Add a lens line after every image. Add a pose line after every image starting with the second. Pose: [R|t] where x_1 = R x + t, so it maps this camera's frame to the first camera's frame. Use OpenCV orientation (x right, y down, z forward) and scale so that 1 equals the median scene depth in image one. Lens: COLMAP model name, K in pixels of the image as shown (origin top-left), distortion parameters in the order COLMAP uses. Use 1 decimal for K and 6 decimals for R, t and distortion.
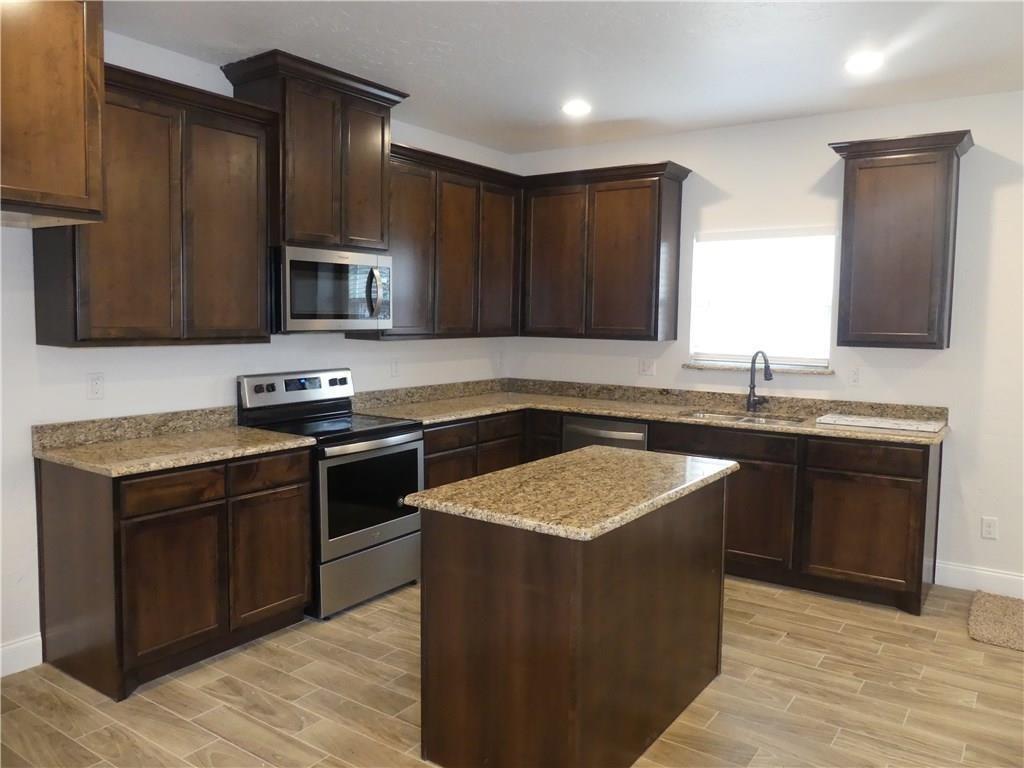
lens RADIAL K [[760.1, 0, 521.6], [0, 760.1, 384.2], [0, 0, 1]] dist [-0.055661, 0.045548]
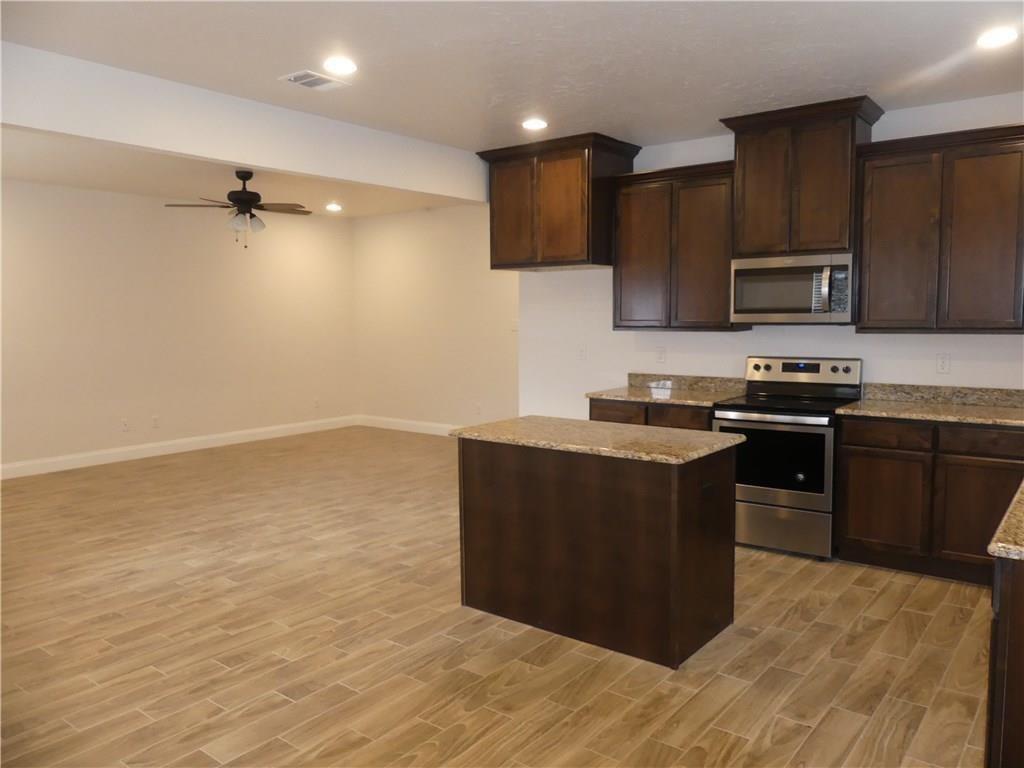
lens RADIAL K [[754.6, 0, 512.0], [0, 754.6, 384.0], [0, 0, 1]] dist [-0.051987, 0.001436]
pose [[-0.062575, 0.081139, -0.994737, 0.977473], [-0.074931, 0.993495, 0.085752, -0.044614], [0.995223, 0.079903, -0.056088, 0.648973]]
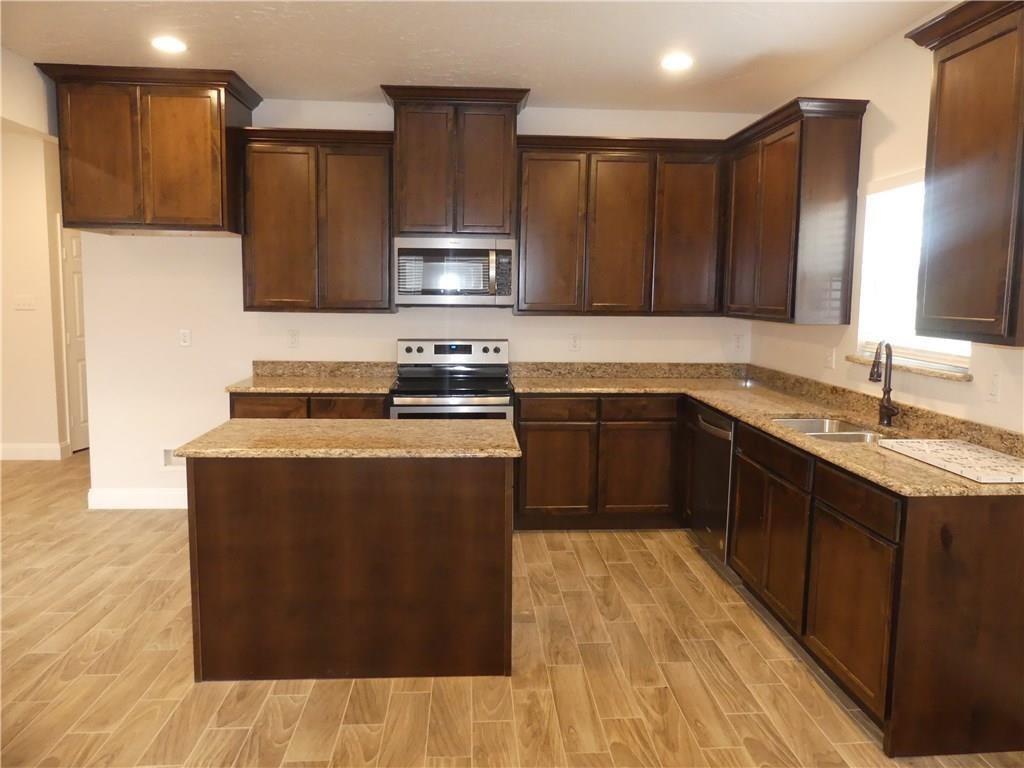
lens RADIAL K [[760.1, 0, 521.6], [0, 760.1, 384.2], [0, 0, 1]] dist [-0.055661, 0.045548]
pose [[0.631801, 0.087805, -0.770142, 0.764635], [-0.074288, 0.995849, 0.052594, -0.017666], [0.771563, 0.023983, 0.635701, 0.330327]]
